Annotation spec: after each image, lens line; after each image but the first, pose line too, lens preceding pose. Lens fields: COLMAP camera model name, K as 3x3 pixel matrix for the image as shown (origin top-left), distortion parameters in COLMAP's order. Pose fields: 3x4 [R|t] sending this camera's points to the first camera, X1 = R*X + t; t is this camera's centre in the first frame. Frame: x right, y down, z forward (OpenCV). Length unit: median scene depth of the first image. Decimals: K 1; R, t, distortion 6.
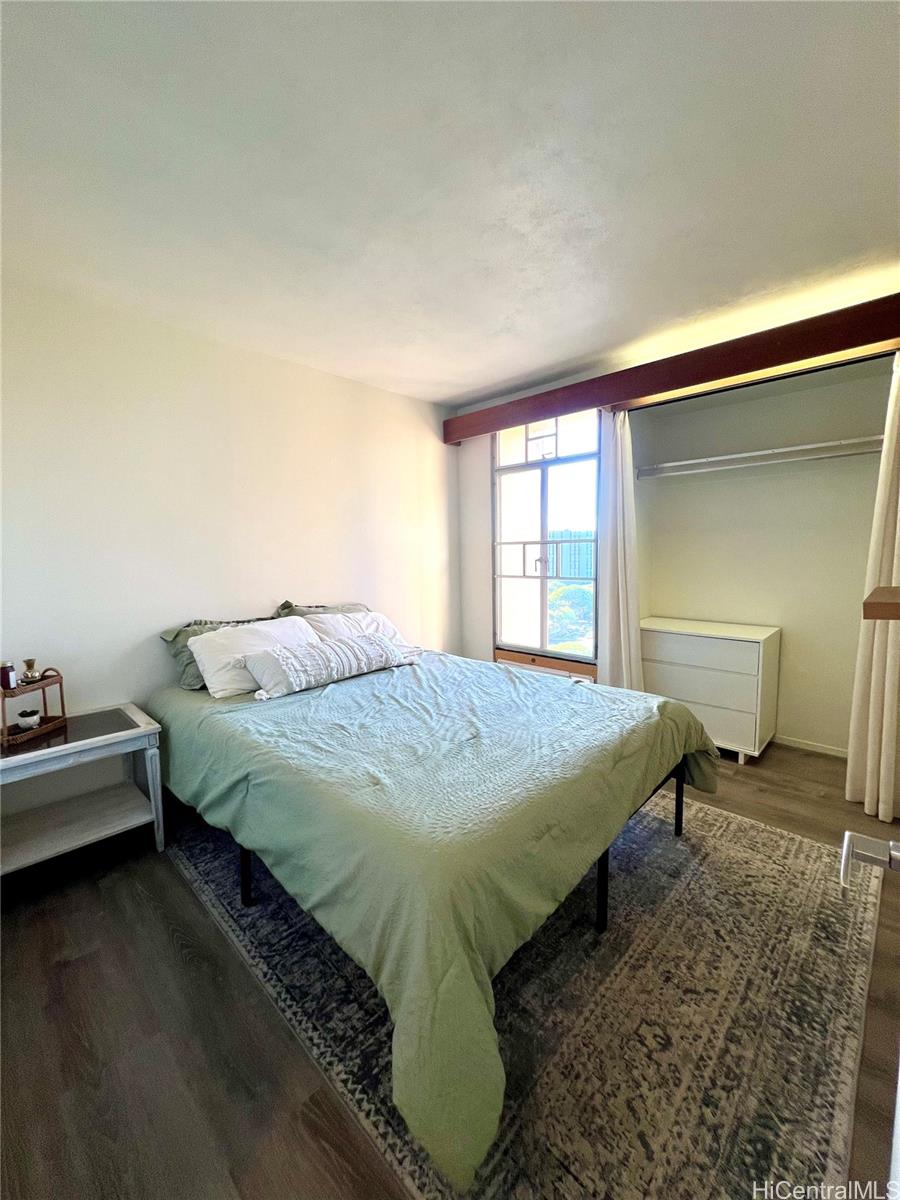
lens RADIAL K [[478.5, 0, 447.9], [0, 478.5, 599.5], [0, 0, 1]] dist [-0.000341, -0.000007]
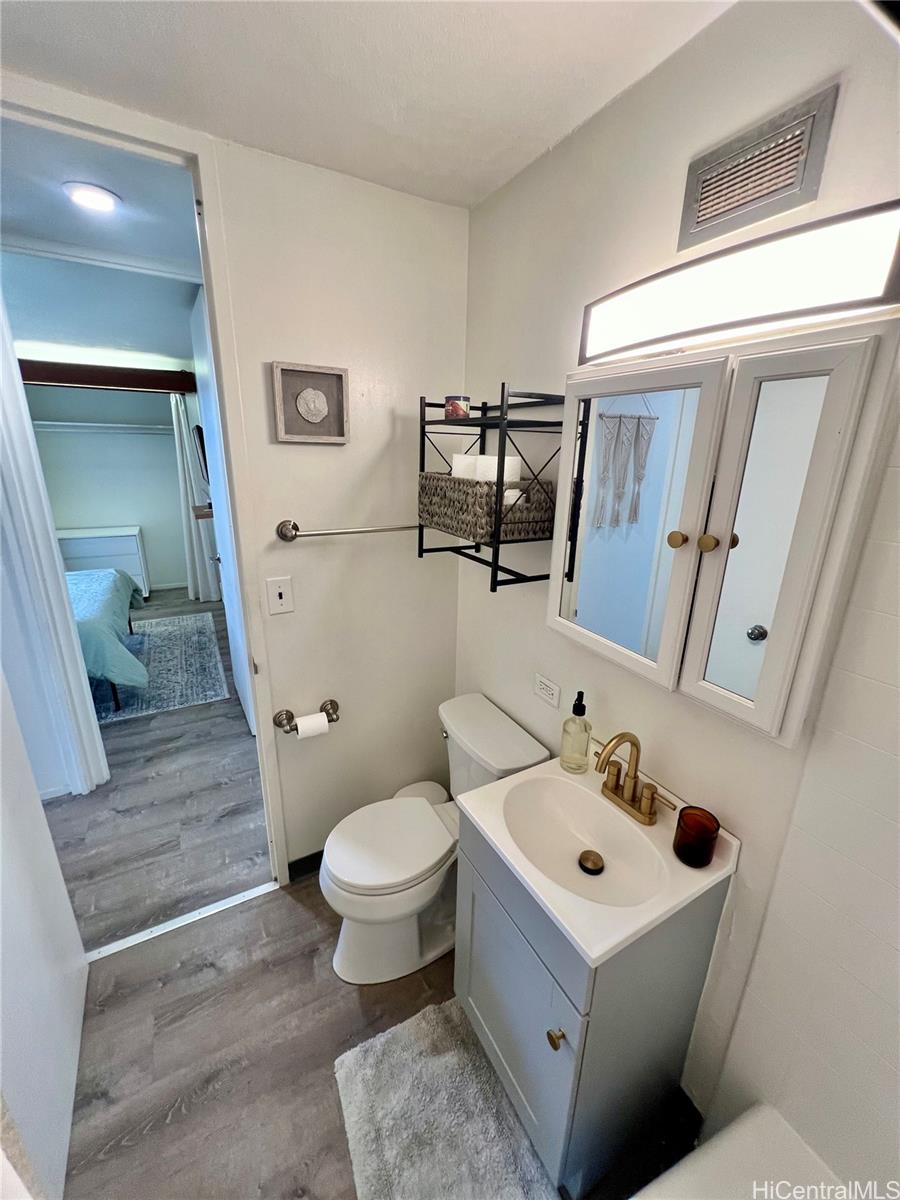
lens RADIAL K [[478.5, 0, 447.5], [0, 478.5, 591.8], [0, 0, 1]] dist [-0.000341, -0.000007]
pose [[0.291928, -0.251206, 0.922862, -0.638830], [0.069576, 0.967913, 0.241460, -0.052221], [-0.953906, -0.006280, 0.300039, -0.589851]]
